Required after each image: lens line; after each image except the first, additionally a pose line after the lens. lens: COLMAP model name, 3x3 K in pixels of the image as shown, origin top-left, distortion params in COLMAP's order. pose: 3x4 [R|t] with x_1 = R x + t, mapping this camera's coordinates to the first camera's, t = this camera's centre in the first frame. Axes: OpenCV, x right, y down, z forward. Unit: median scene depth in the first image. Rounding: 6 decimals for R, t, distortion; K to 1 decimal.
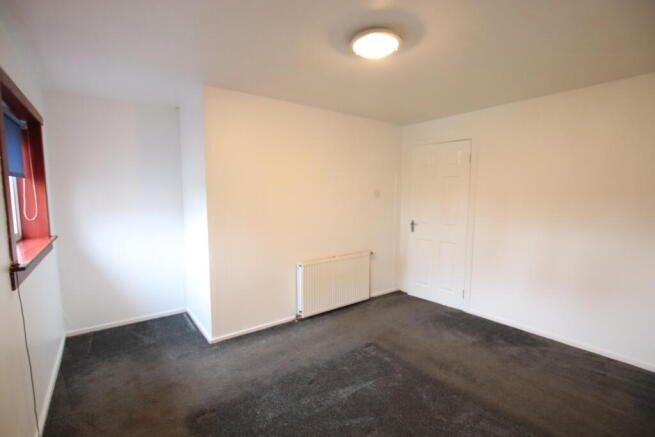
lens RADIAL K [[305.9, 0, 328.4], [0, 305.9, 224.8], [0, 0, 1]] dist [-0.002027, -0.000045]
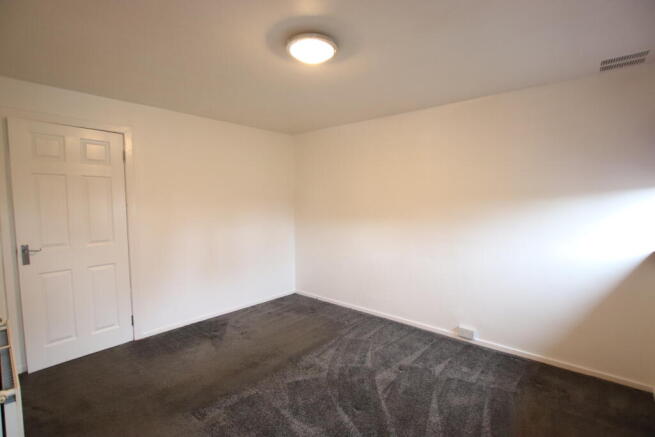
lens RADIAL K [[305.9, 0, 328.4], [0, 305.9, 224.8], [0, 0, 1]] dist [-0.002027, -0.000045]
pose [[-0.183264, -0.079209, 0.979868, -0.568608], [0.101794, 0.989862, 0.099056, -0.074744], [-0.977779, 0.117898, -0.173343, 0.762392]]
